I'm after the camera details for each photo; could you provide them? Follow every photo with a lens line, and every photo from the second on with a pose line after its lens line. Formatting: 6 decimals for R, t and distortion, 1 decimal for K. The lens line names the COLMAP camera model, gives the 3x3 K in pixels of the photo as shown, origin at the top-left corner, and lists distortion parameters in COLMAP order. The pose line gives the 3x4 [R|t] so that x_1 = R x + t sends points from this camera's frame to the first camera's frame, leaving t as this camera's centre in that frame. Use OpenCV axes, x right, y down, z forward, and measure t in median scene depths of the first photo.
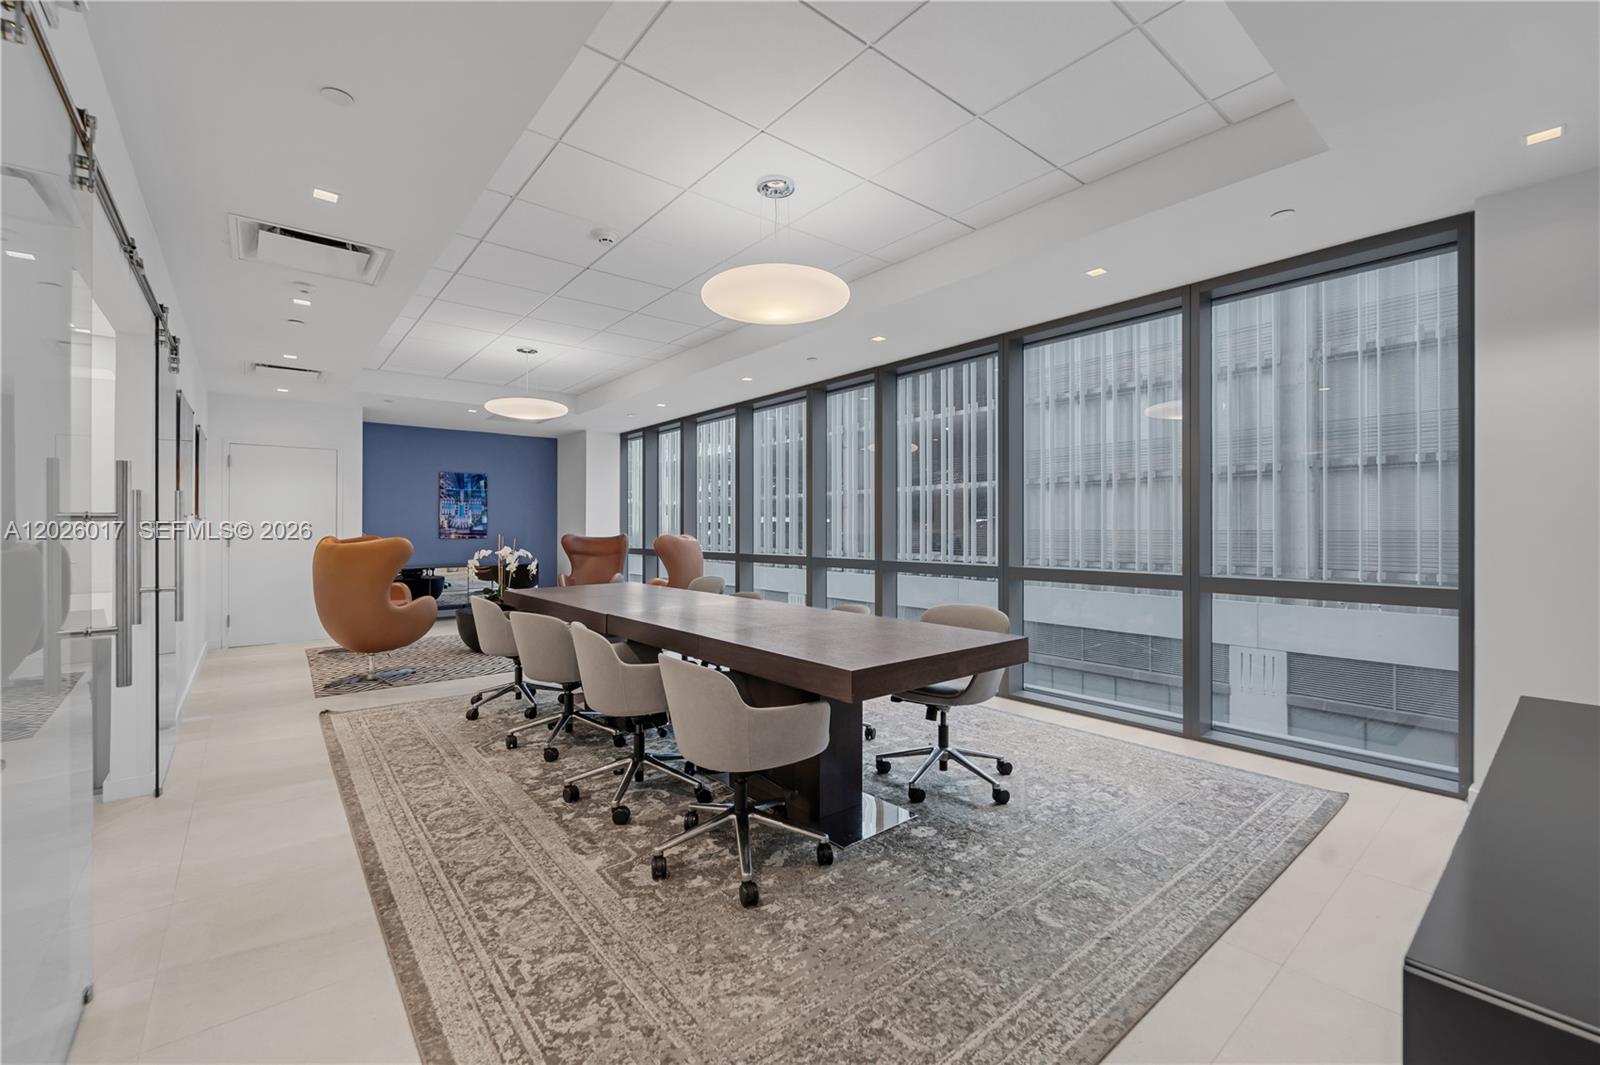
lens RADIAL K [[659.9, 0, 798.4], [0, 659.9, 529.0], [0, 0, 1]] dist [-0.002762, -0.000943]
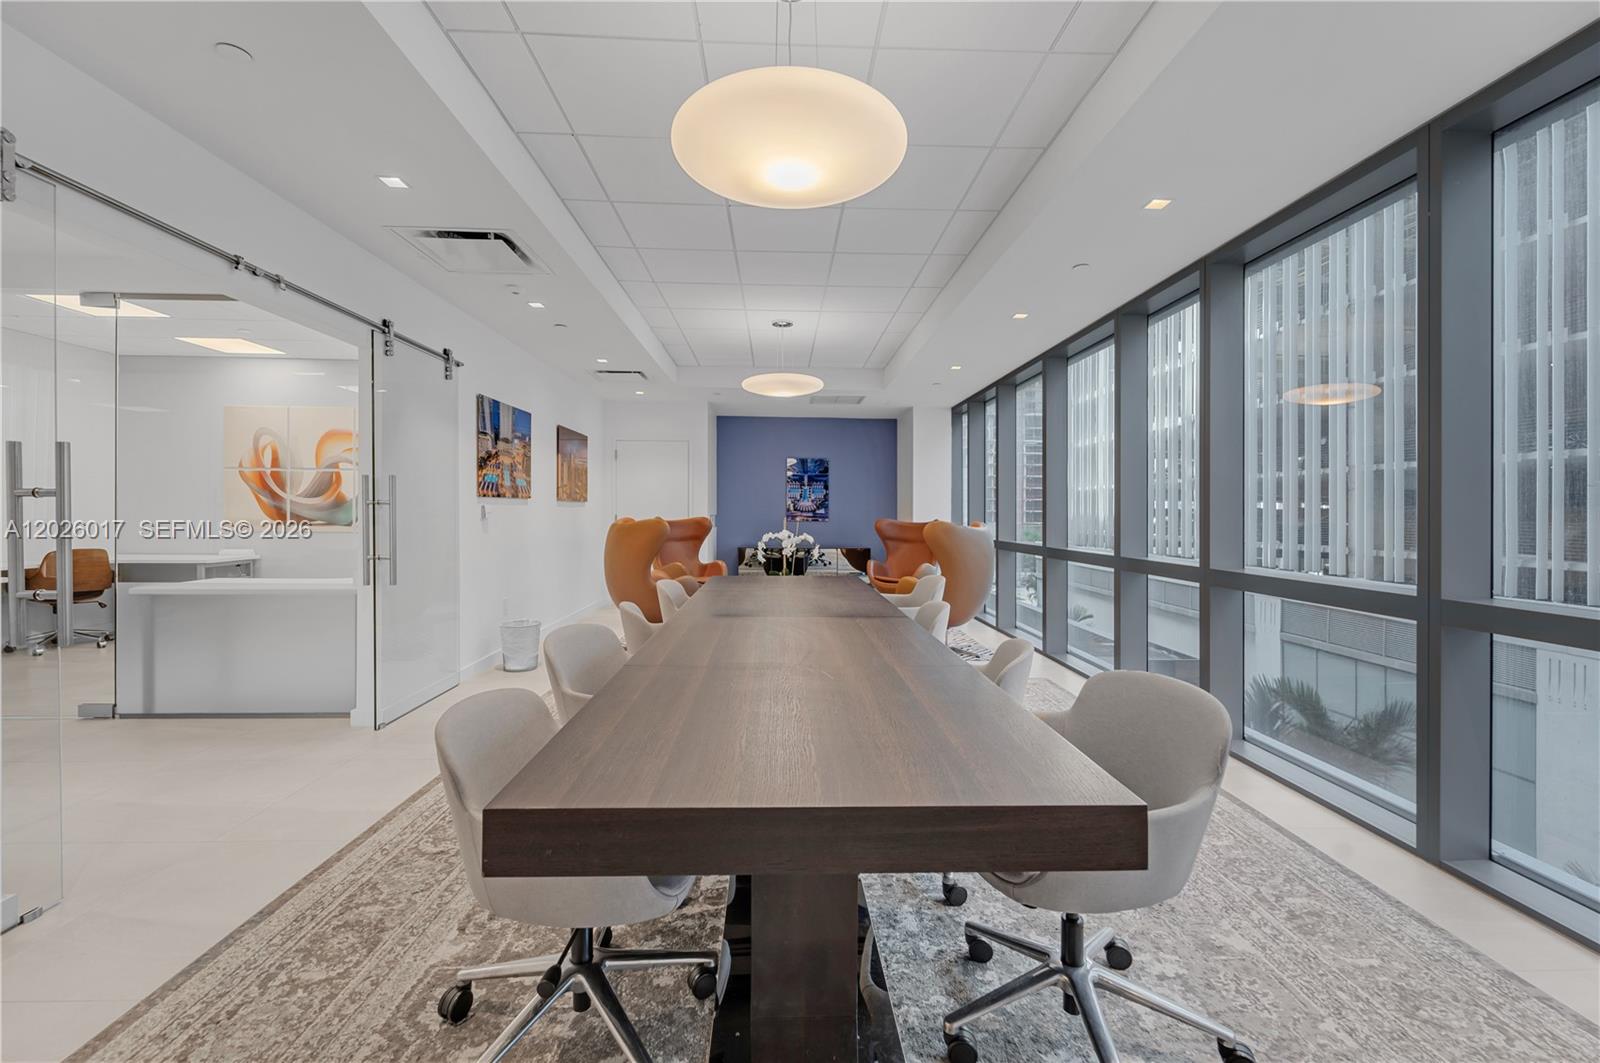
lens RADIAL K [[659.9, 0, 800.3], [0, 659.9, 516.5], [0, 0, 1]] dist [-0.002762, -0.000943]
pose [[0.793859, 0.013356, -0.607955, 0.177181], [-0.011220, 0.999910, 0.007317, -0.000282], [0.607998, 0.001013, 0.793938, 0.248565]]
